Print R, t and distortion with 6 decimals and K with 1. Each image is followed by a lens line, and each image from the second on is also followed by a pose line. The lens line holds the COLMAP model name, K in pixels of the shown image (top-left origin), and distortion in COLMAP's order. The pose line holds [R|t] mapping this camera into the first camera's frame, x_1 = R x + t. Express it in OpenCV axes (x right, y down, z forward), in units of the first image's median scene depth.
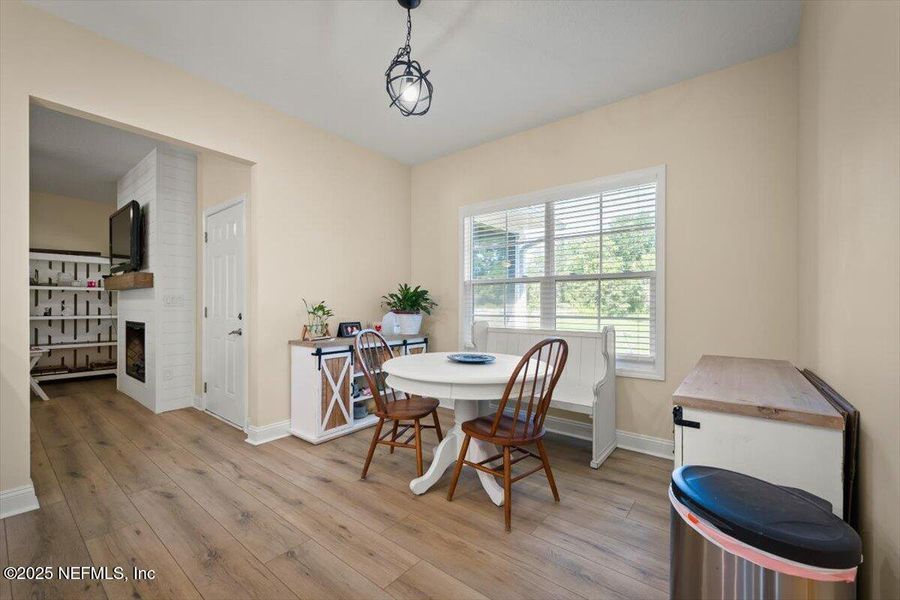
lens RADIAL K [[372.4, 0, 443.2], [0, 372.4, 307.6], [0, 0, 1]] dist [-0.003666, -0.000214]
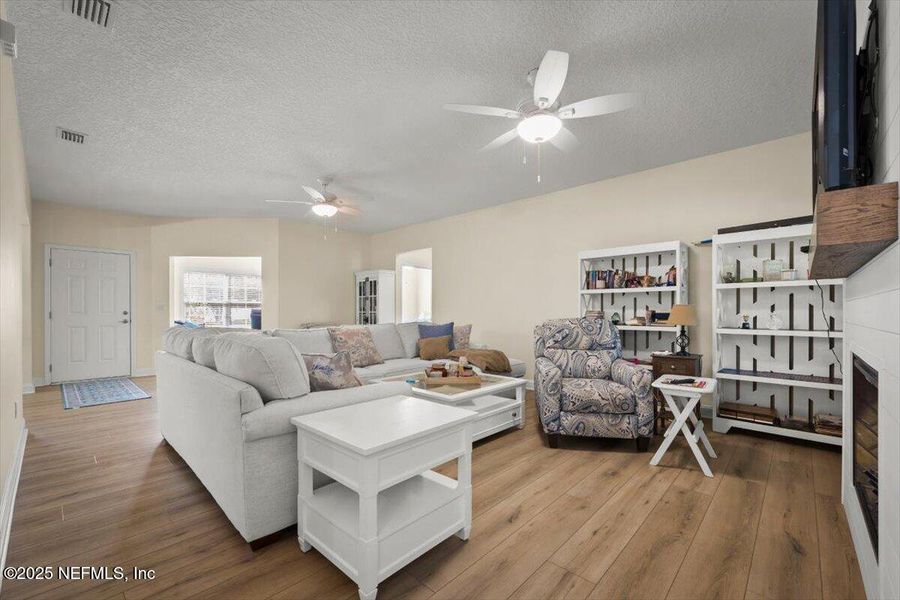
lens RADIAL K [[372.4, 0, 448.2], [0, 372.4, 308.8], [0, 0, 1]] dist [-0.003666, -0.000214]
pose [[-0.080218, -0.000711, -0.996777, -0.361688], [-0.005685, 0.999984, -0.000256, -0.008853], [0.996761, 0.005646, -0.080221, 0.507610]]
